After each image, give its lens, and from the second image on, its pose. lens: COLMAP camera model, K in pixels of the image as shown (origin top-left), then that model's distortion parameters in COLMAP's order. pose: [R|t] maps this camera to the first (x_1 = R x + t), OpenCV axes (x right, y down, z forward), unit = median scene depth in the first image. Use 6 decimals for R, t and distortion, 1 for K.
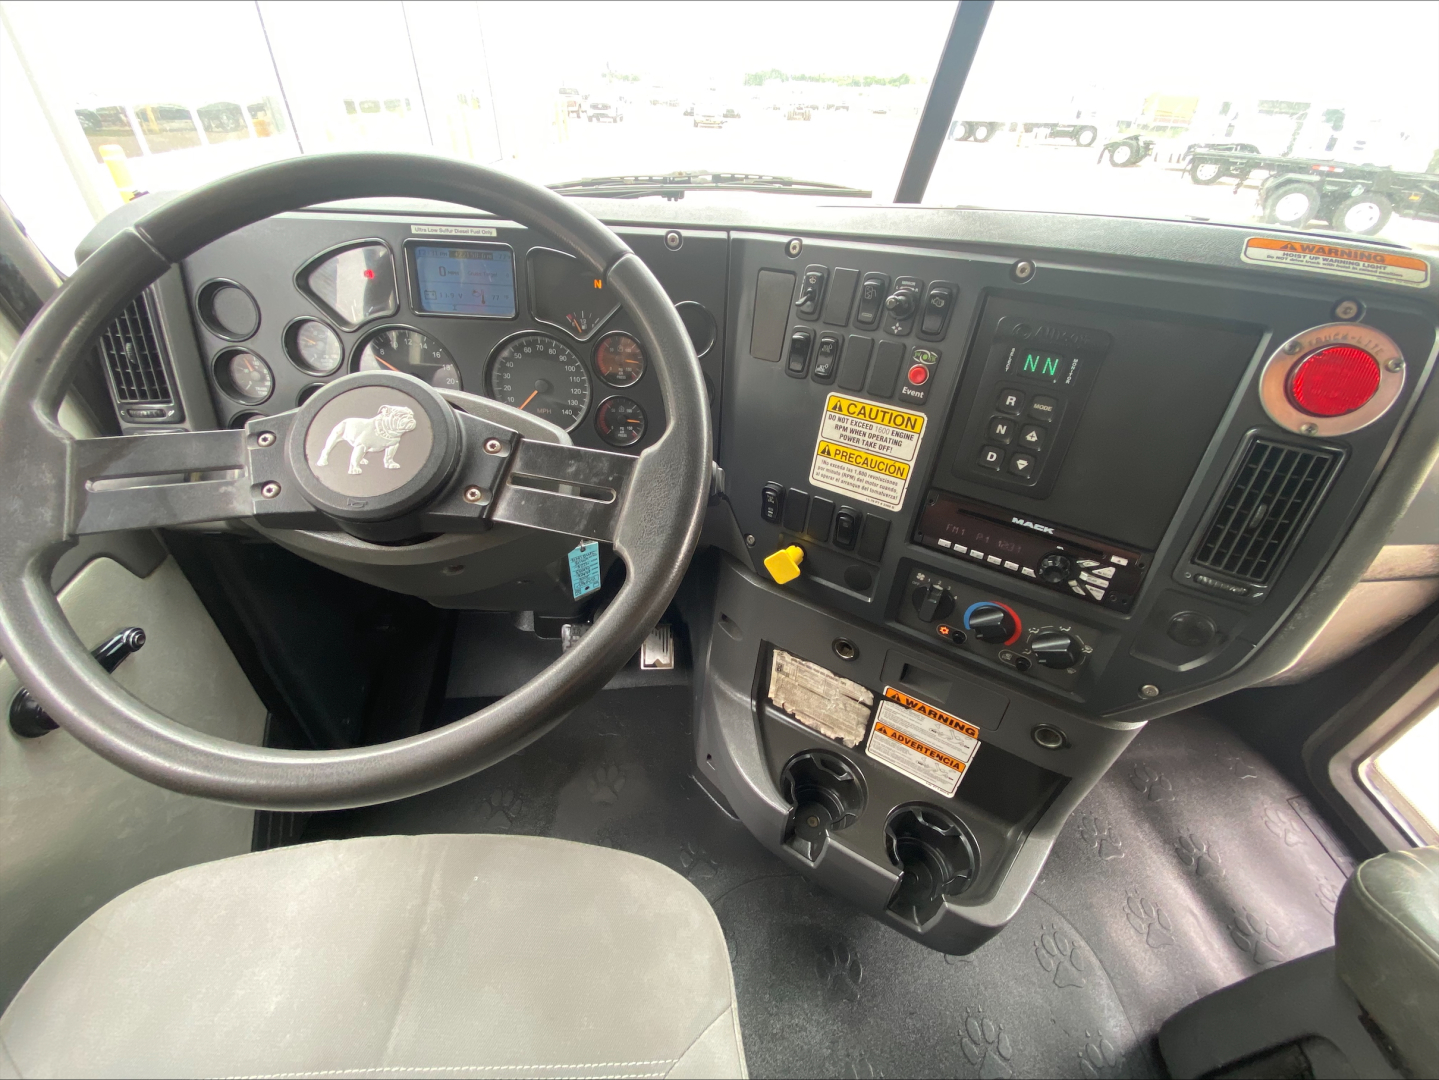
lens RADIAL K [[578.1, 0, 723.7], [0, 578.1, 548.1], [0, 0, 1]] dist [0.063582, -0.047143]
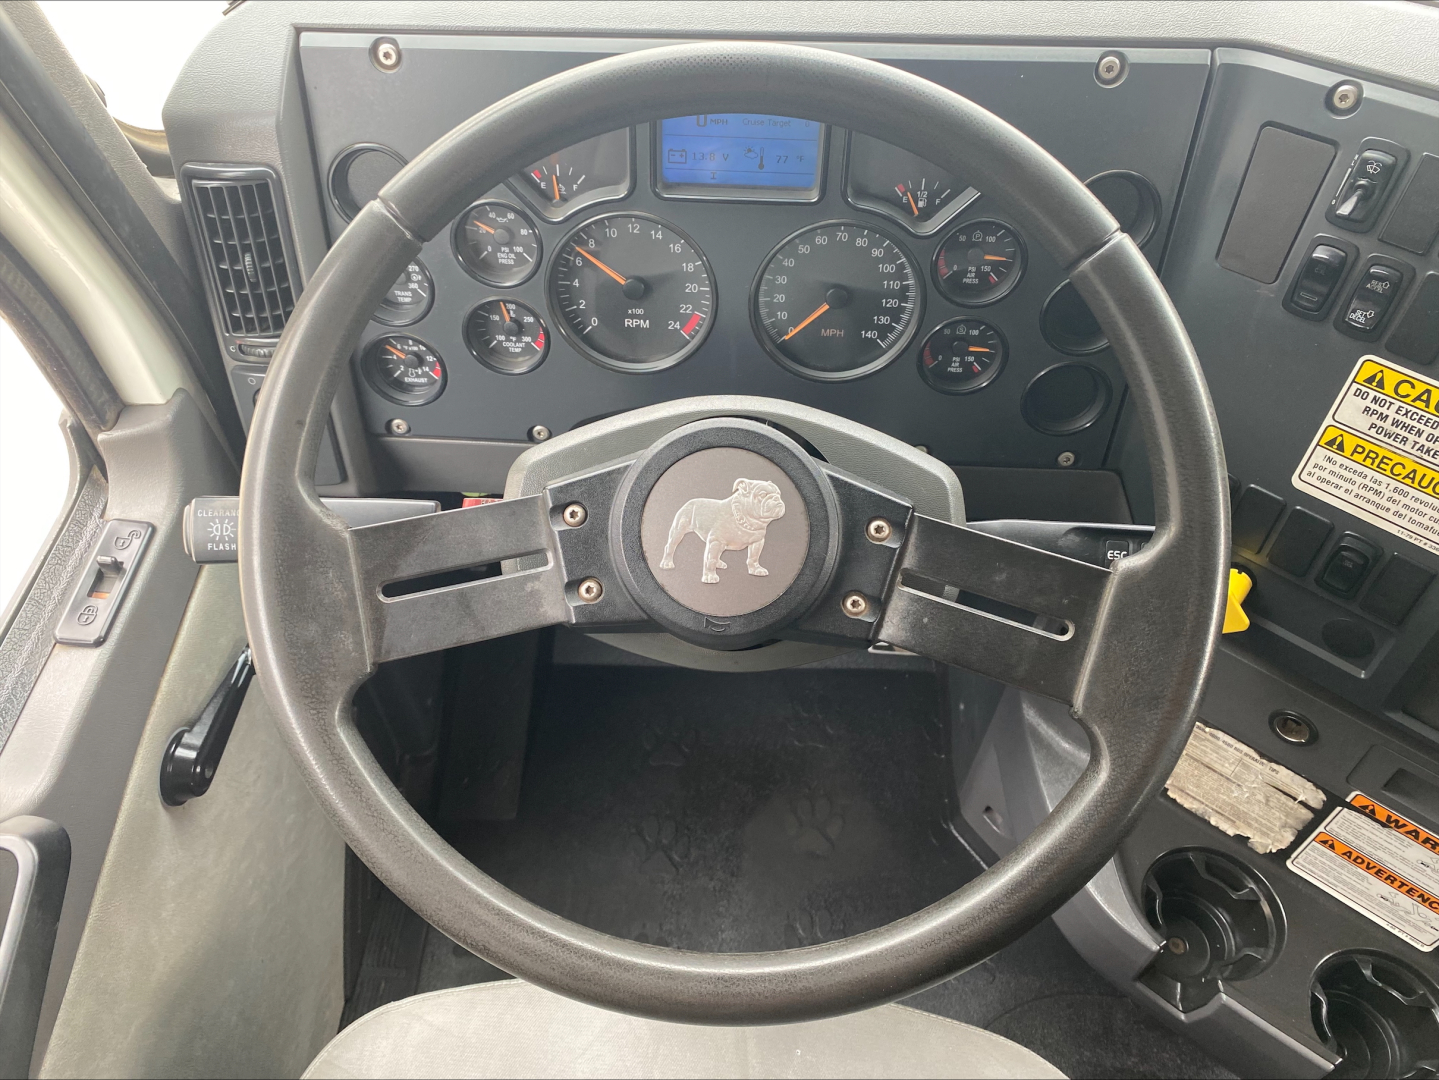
lens RADIAL K [[1099.1, 0, 720.6], [0, 1099.1, 545.0], [0, 0, 1]] dist [0.042757, -0.047273]
pose [[0.989468, 0.061988, -0.130809, -0.286299], [-0.028754, 0.969829, 0.242085, -0.323611], [0.141869, -0.235774, 0.961397, -0.184030]]
